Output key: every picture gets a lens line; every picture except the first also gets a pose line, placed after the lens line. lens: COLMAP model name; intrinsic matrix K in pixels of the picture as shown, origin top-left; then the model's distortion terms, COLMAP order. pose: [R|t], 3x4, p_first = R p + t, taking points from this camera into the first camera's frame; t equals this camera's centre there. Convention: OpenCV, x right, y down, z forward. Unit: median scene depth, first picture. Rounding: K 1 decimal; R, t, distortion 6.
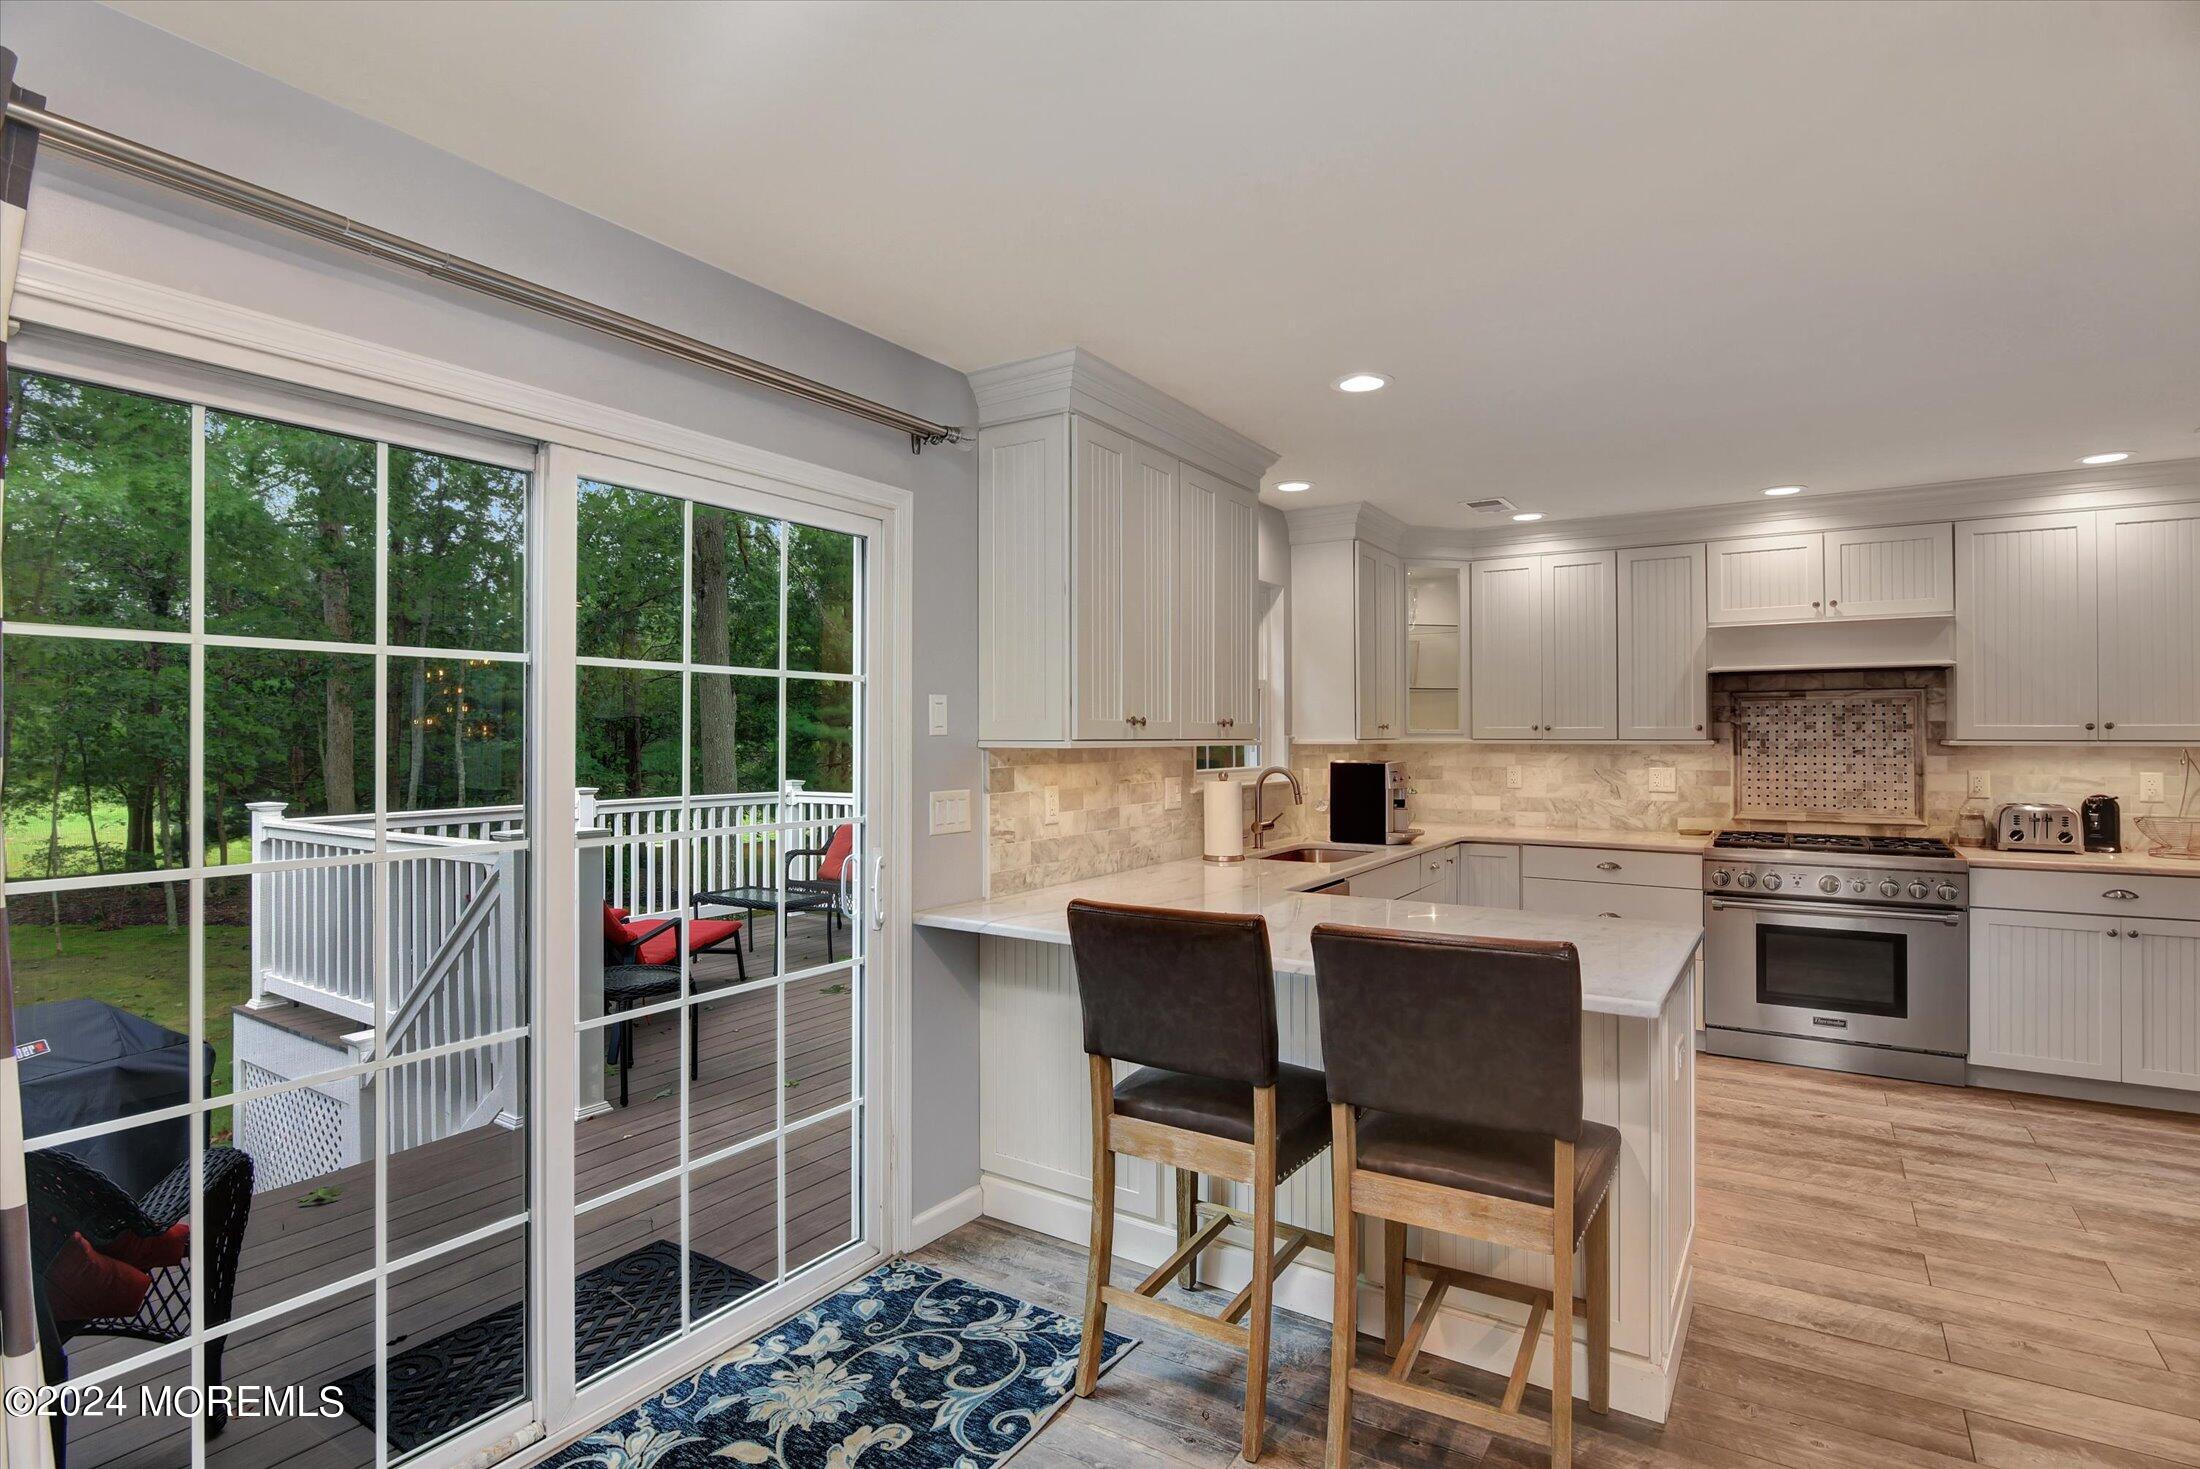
lens RADIAL K [[1082.7, 0, 1115.1], [0, 1082.7, 724.5], [0, 0, 1]] dist [-0.014241, -0.002211]
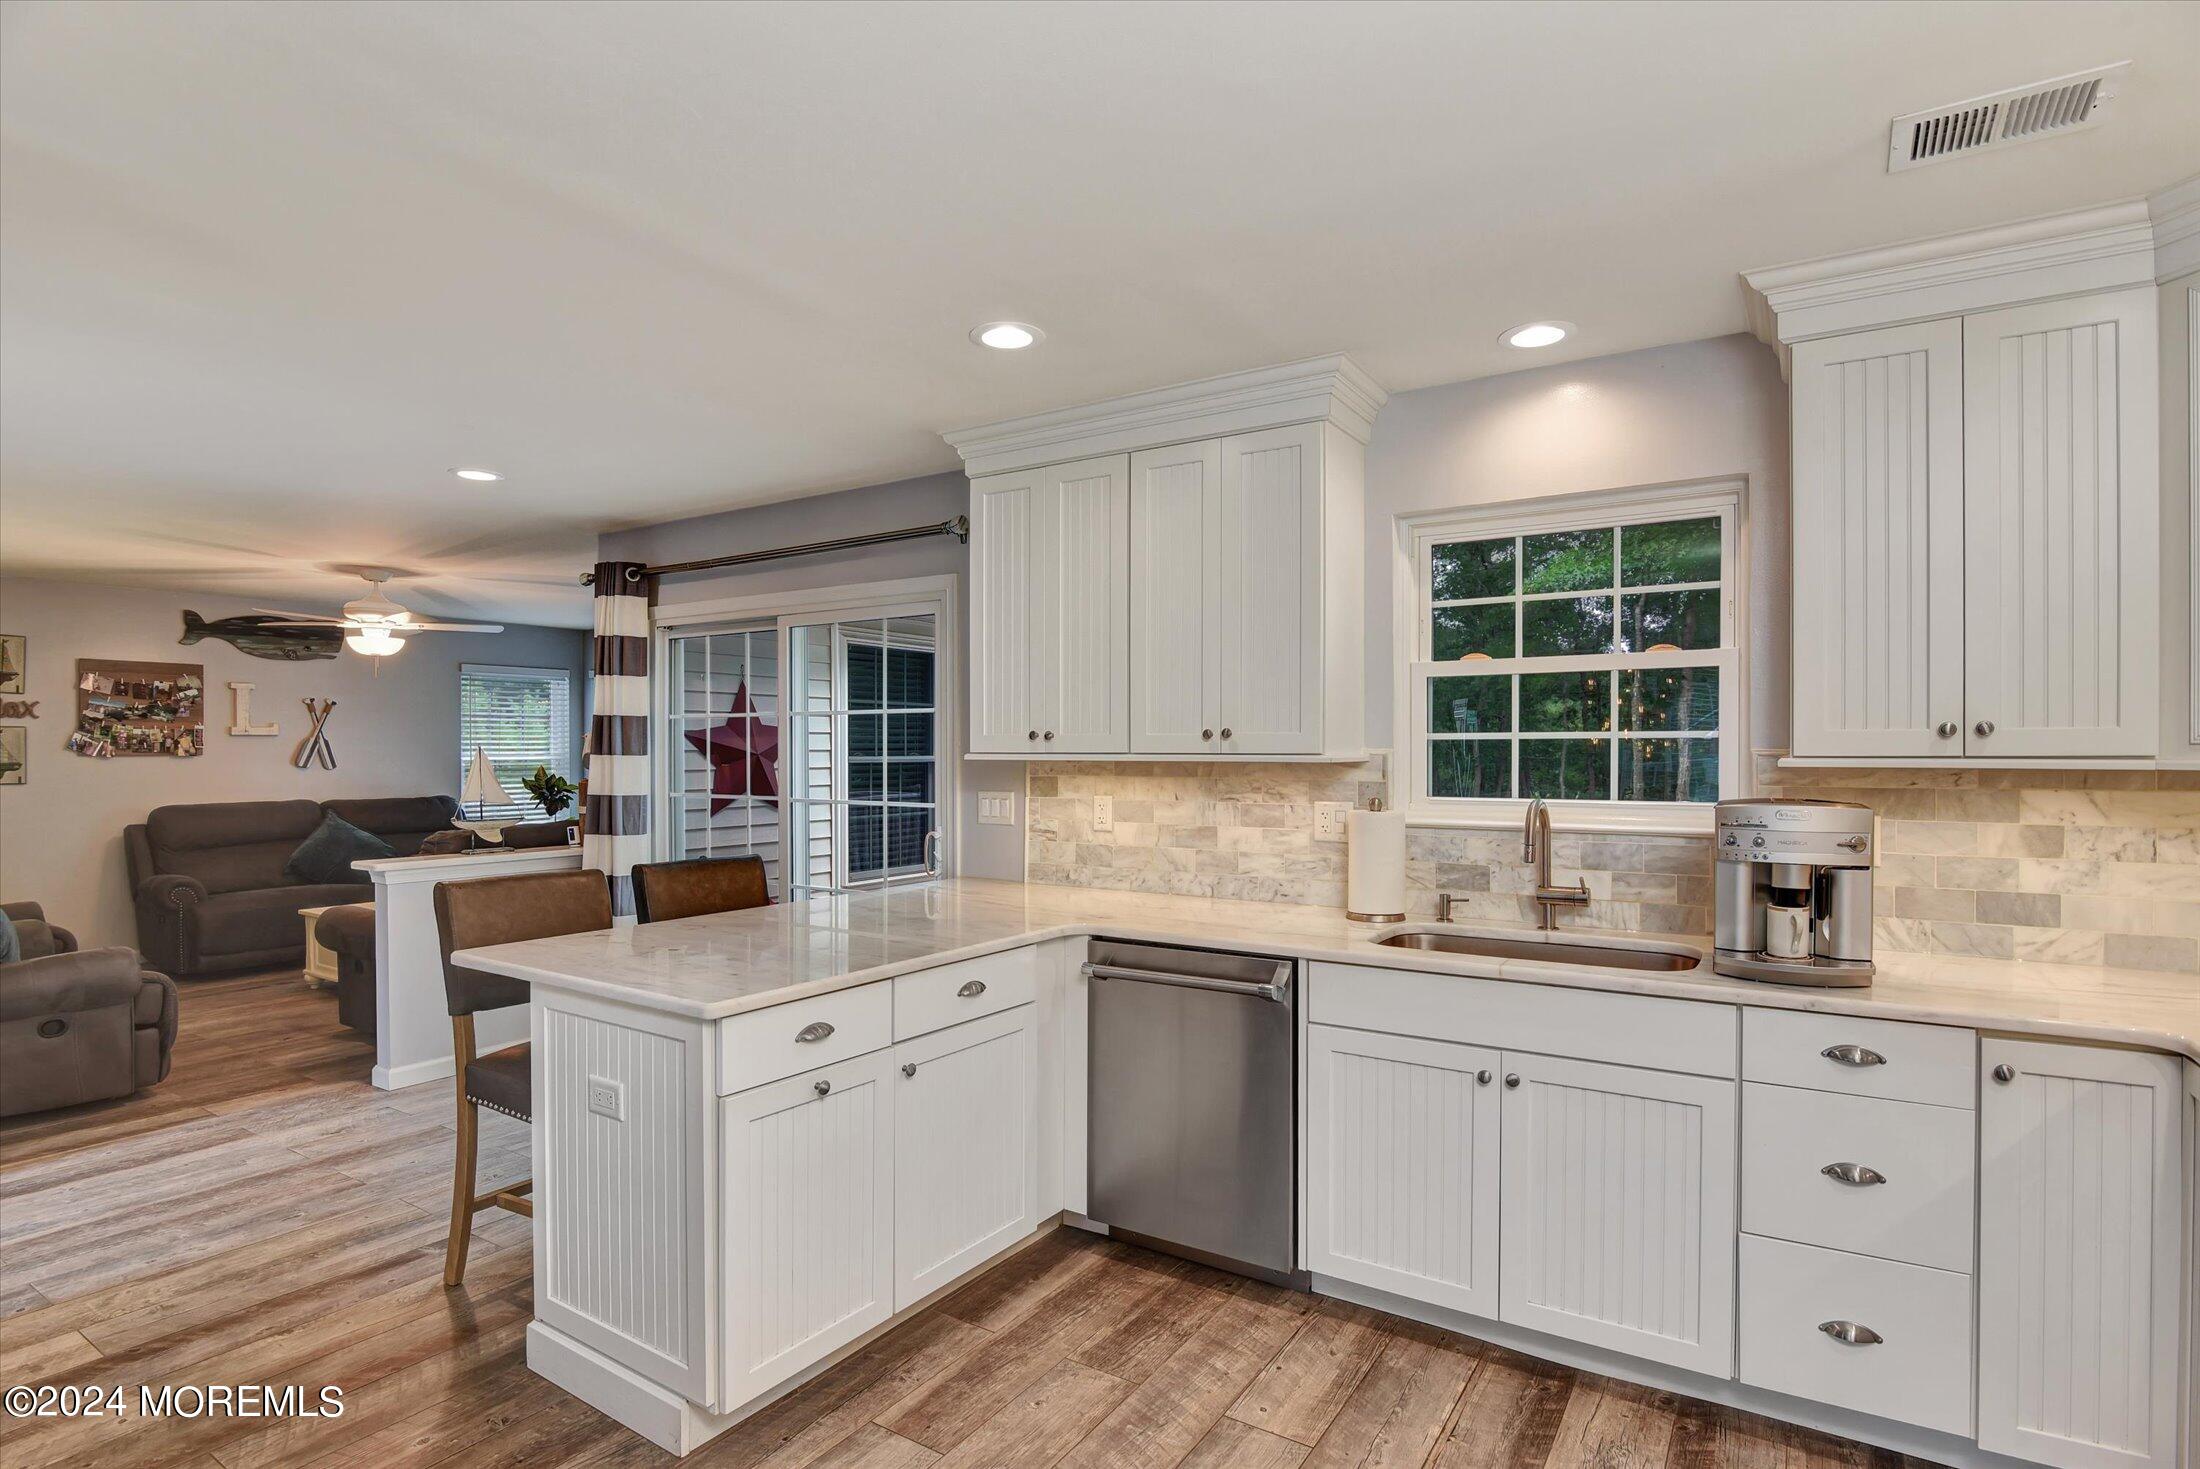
lens RADIAL K [[1082.7, 0, 1144.3], [0, 1082.7, 773.9], [0, 0, 1]] dist [-0.014241, -0.002211]
pose [[0.015526, 0.022394, -0.999629, 0.747271], [0.008962, 0.999706, 0.022535, 0.008006], [0.999839, -0.009309, 0.015321, 0.750071]]
